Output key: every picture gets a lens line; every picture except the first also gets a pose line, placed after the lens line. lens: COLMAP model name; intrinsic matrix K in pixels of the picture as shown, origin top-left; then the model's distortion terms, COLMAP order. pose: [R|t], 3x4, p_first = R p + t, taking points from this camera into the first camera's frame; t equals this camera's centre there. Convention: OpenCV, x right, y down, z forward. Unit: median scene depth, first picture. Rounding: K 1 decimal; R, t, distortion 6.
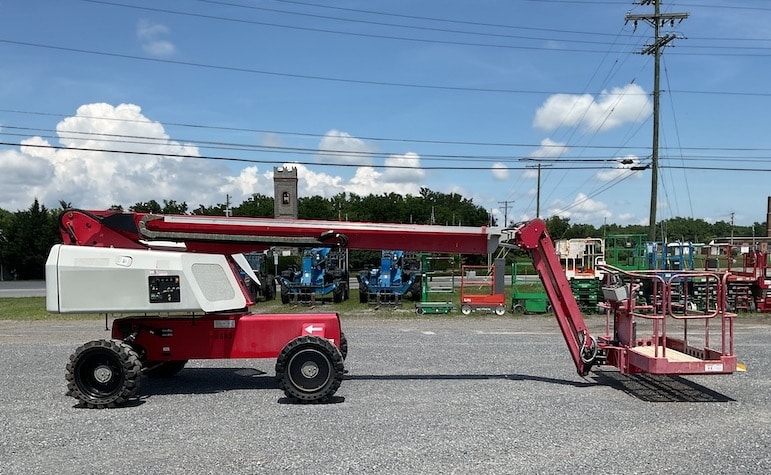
lens RADIAL K [[636.5, 0, 385.5], [0, 636.5, 237.5], [0, 0, 1]] dist [-0.003692, -0.005957]
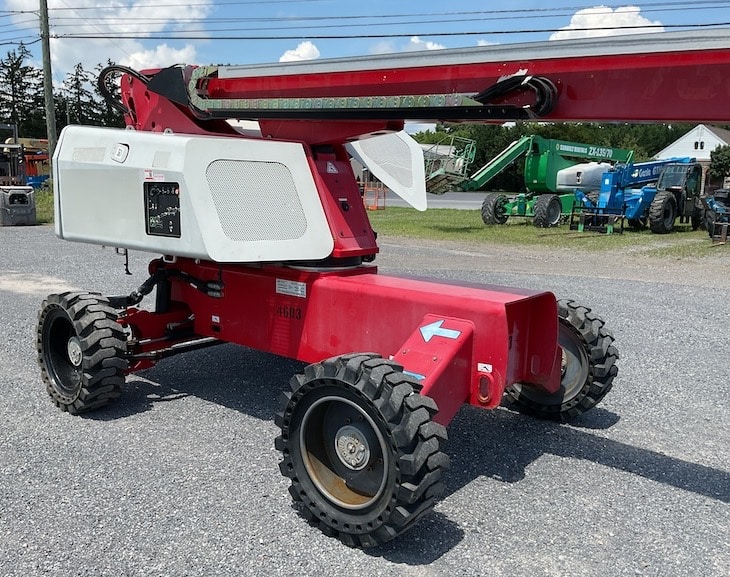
lens RADIAL K [[638.7, 0, 365.0], [0, 638.7, 288.5], [0, 0, 1]] dist [0.070268, -0.182601]
pose [[0.734073, 0.139101, -0.664672, 0.120321], [0.003456, 0.978017, 0.208494, 0.036114], [0.679062, -0.155347, 0.717455, 0.725512]]
